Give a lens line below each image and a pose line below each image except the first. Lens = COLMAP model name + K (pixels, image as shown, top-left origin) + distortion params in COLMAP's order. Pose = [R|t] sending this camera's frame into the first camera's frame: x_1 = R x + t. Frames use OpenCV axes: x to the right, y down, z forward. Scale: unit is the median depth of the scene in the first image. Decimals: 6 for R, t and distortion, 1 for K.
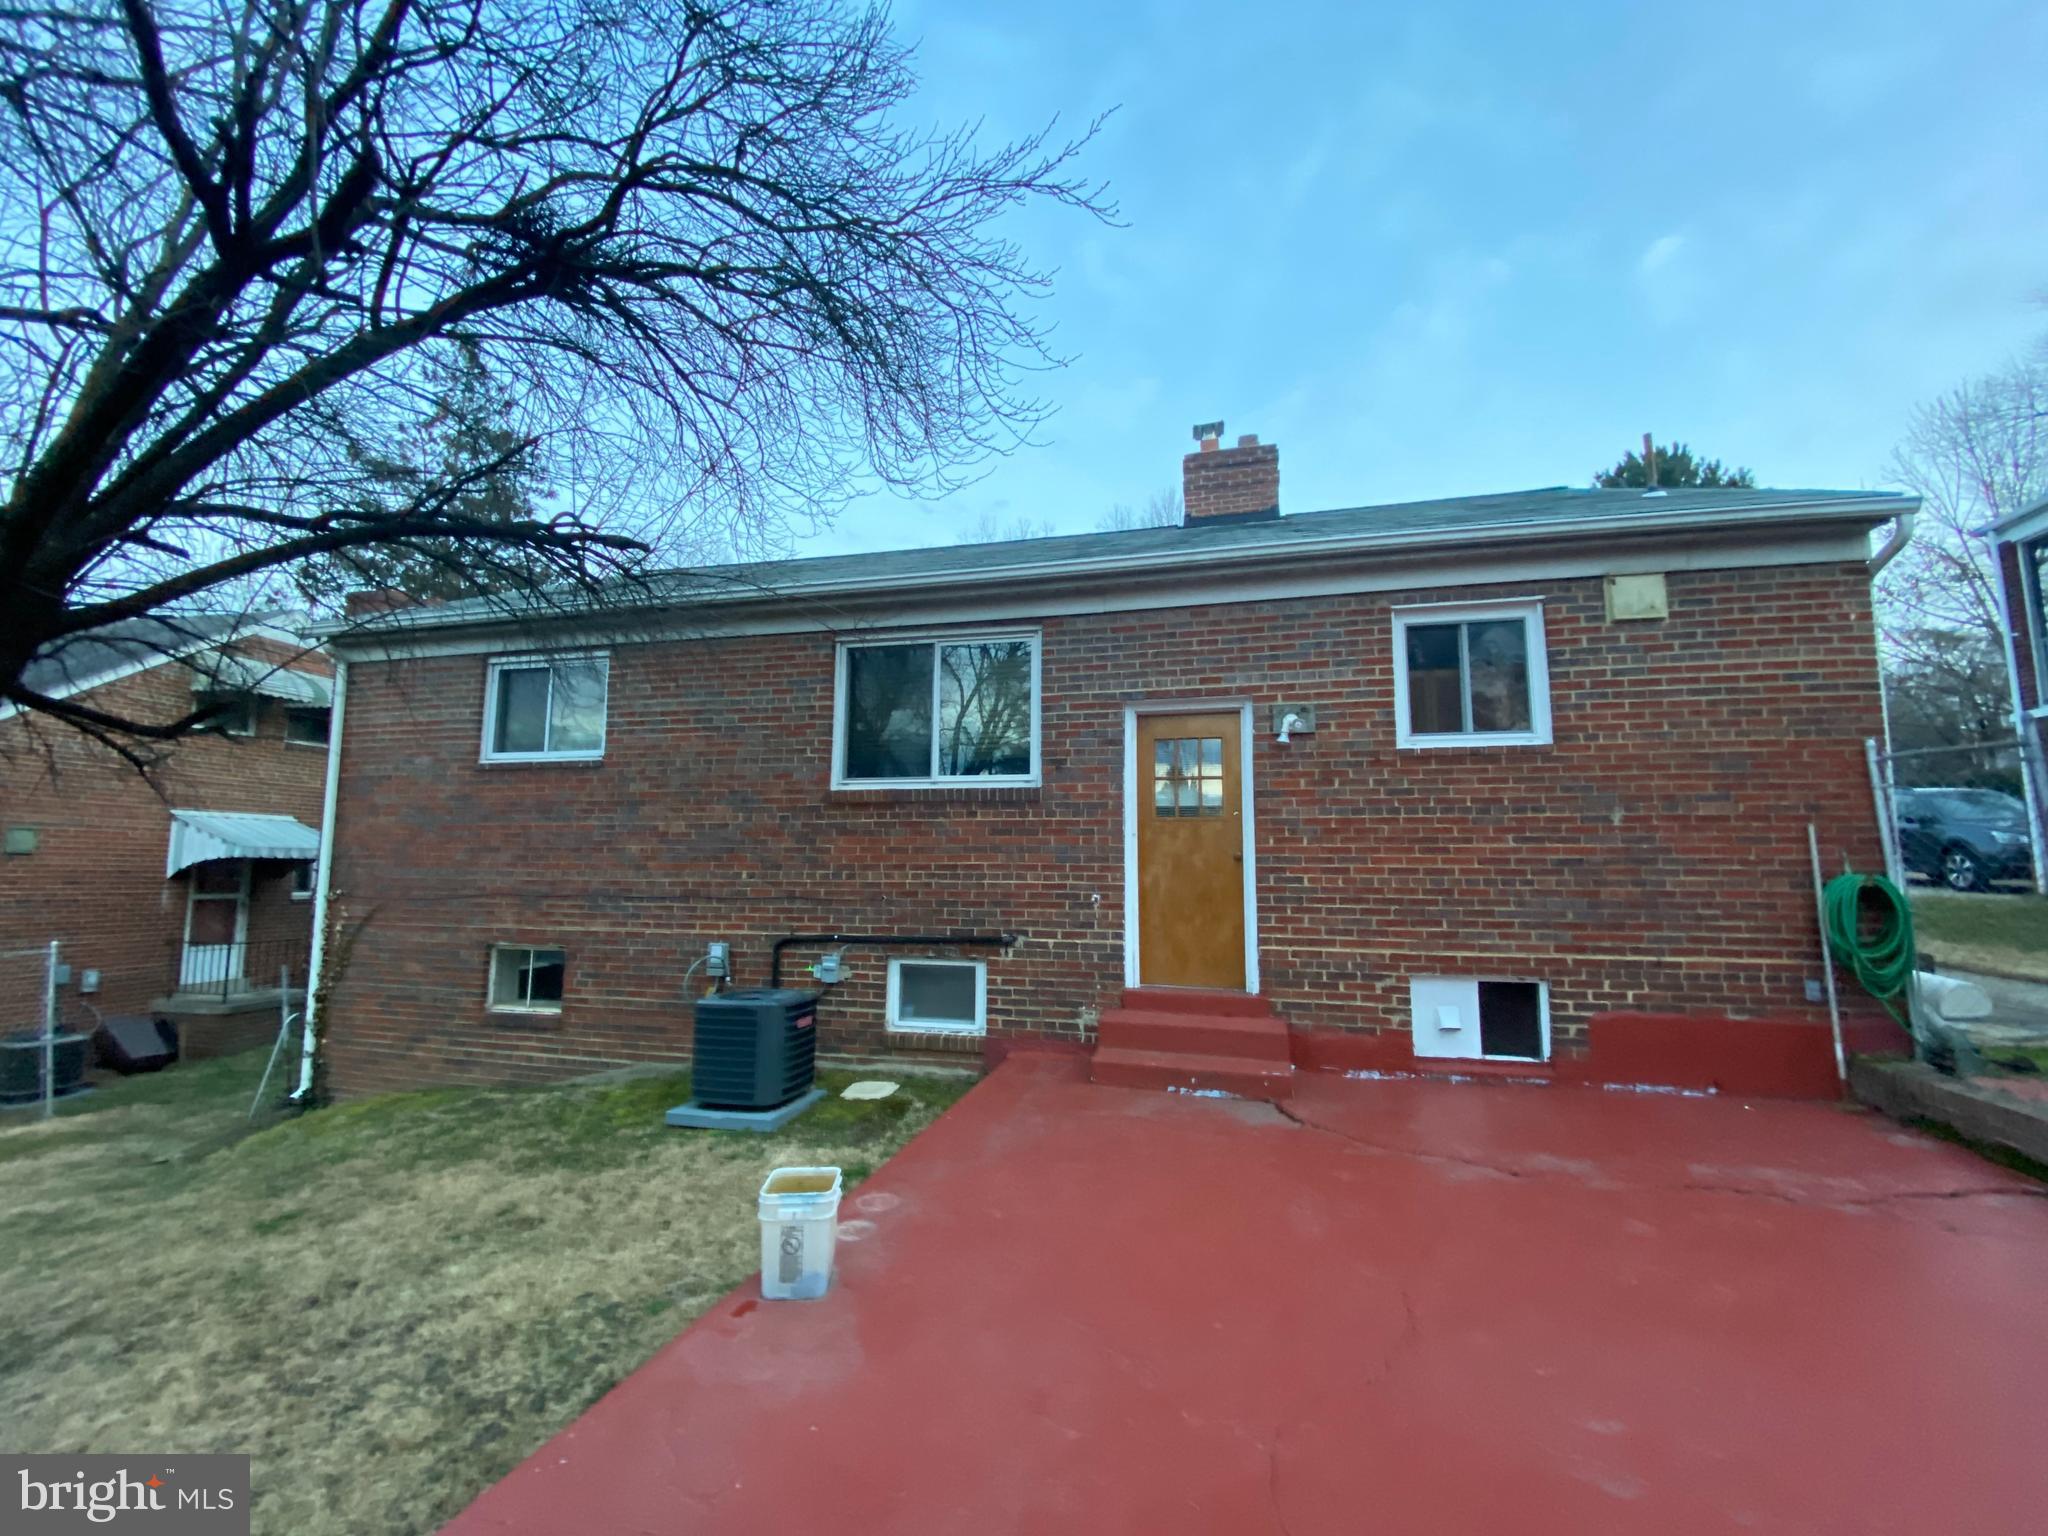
lens RADIAL K [[832.1, 0, 1024.0], [0, 832.1, 768.0], [0, 0, 1]] dist [0.039437, -0.035349]
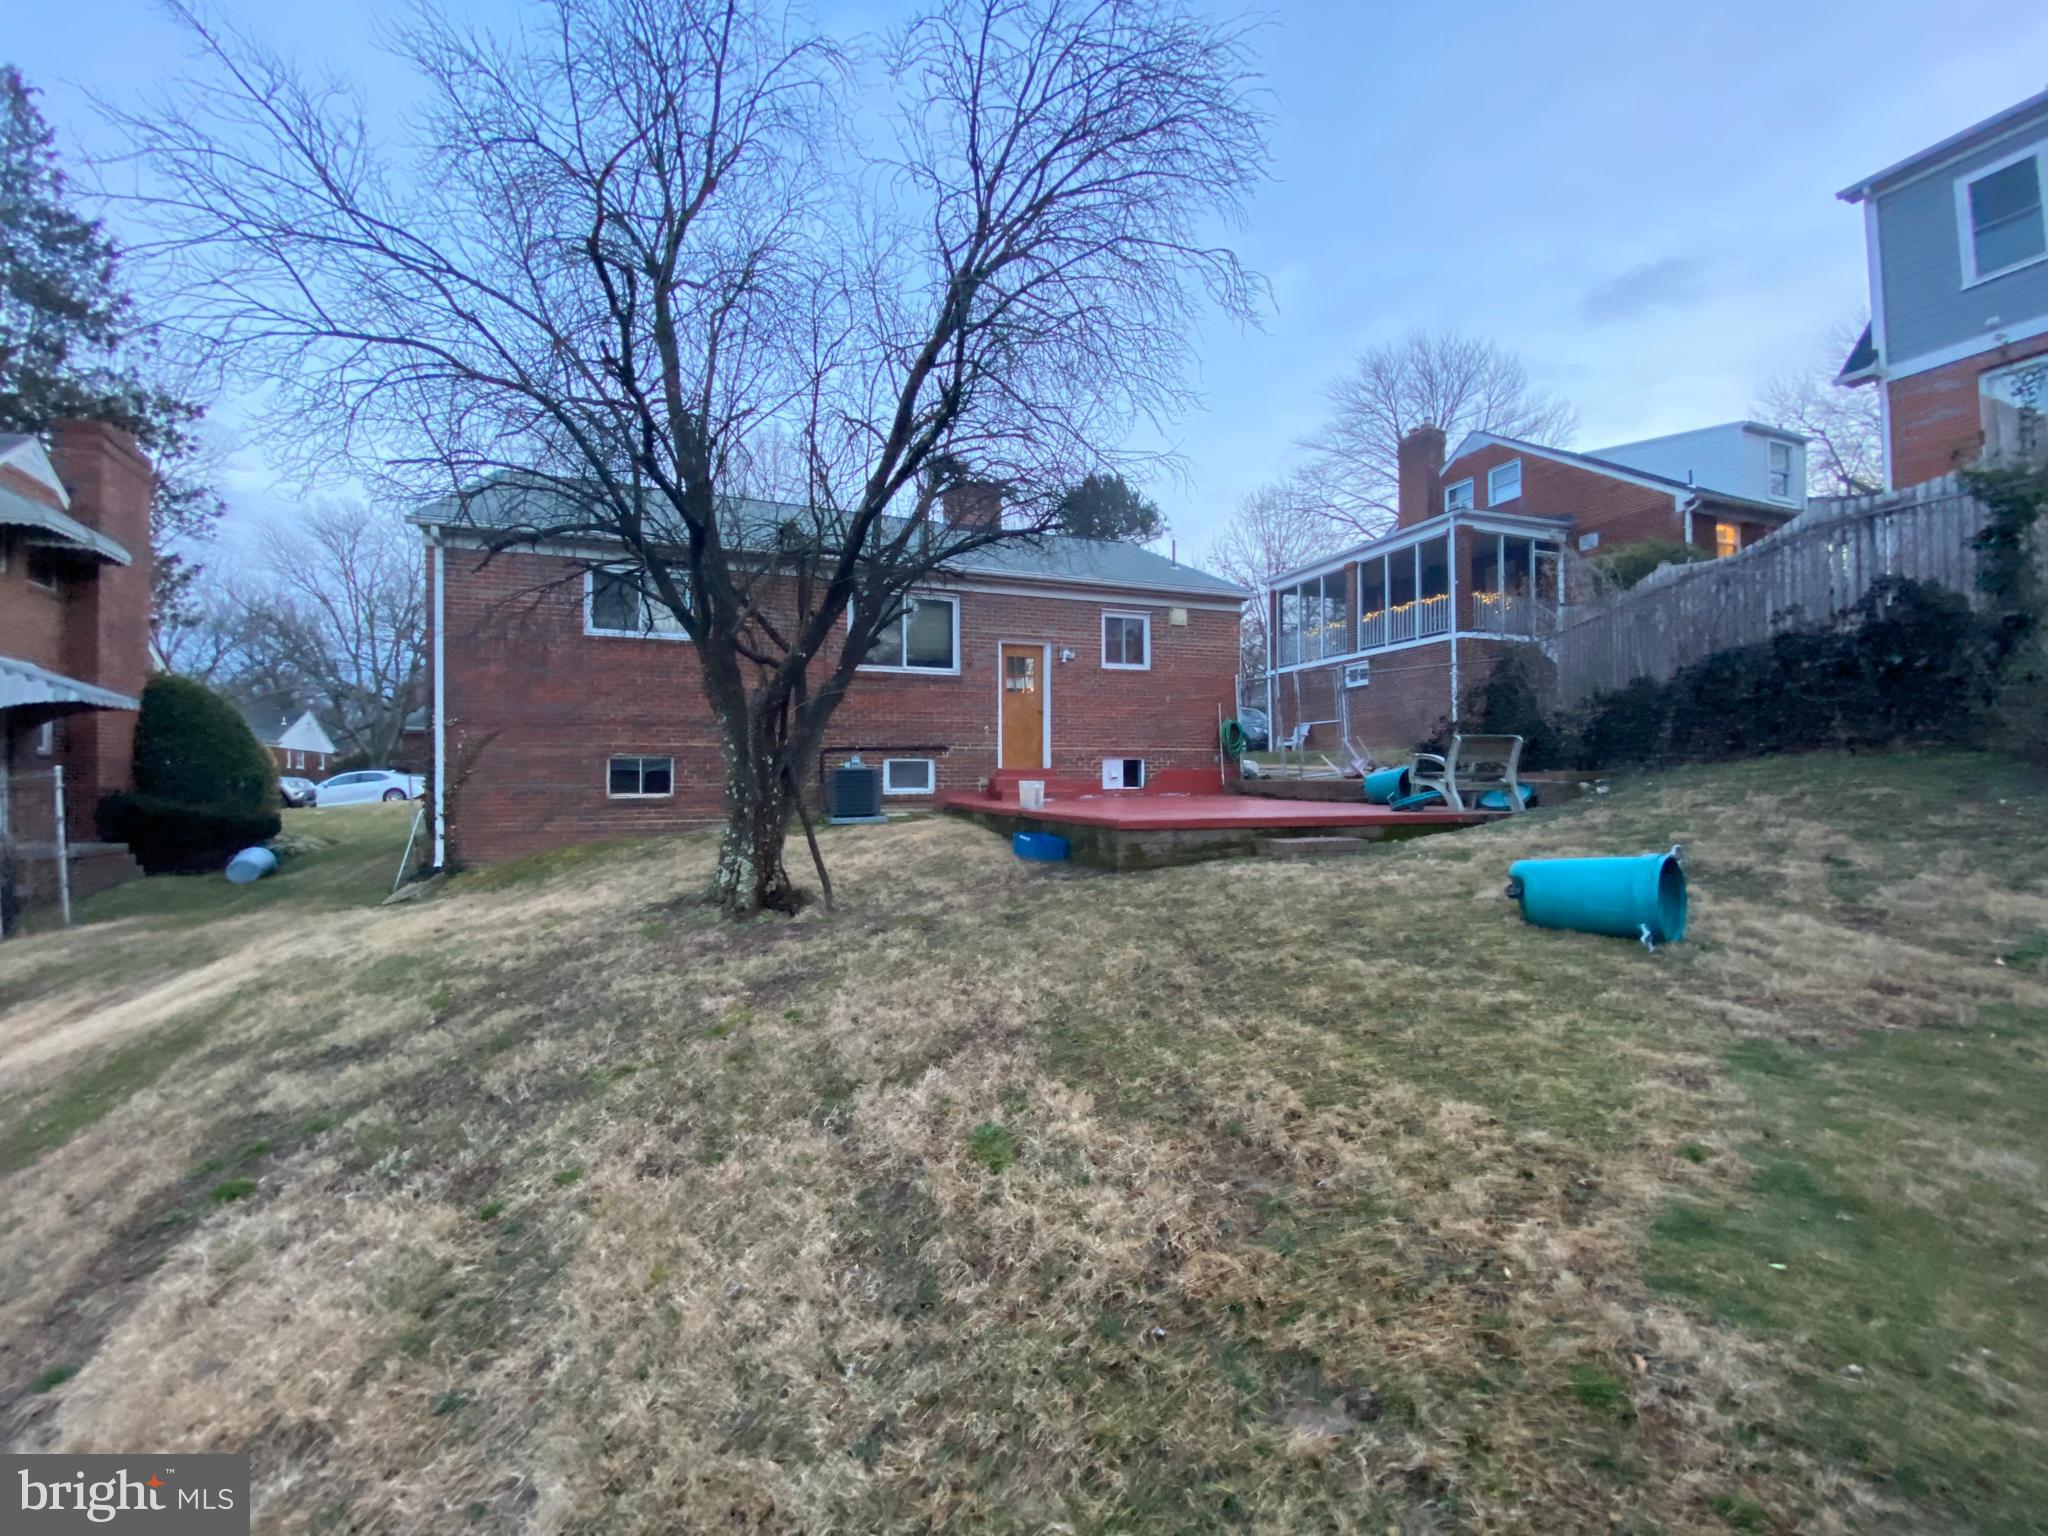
lens RADIAL K [[832.1, 0, 1024.0], [0, 832.1, 768.0], [0, 0, 1]] dist [0.039437, -0.035349]
pose [[0.814162, -0.004320, 0.580621, -1.105515], [-0.061795, 0.993648, 0.094044, 0.050269], [-0.577339, -0.112447, 0.808724, -0.832758]]
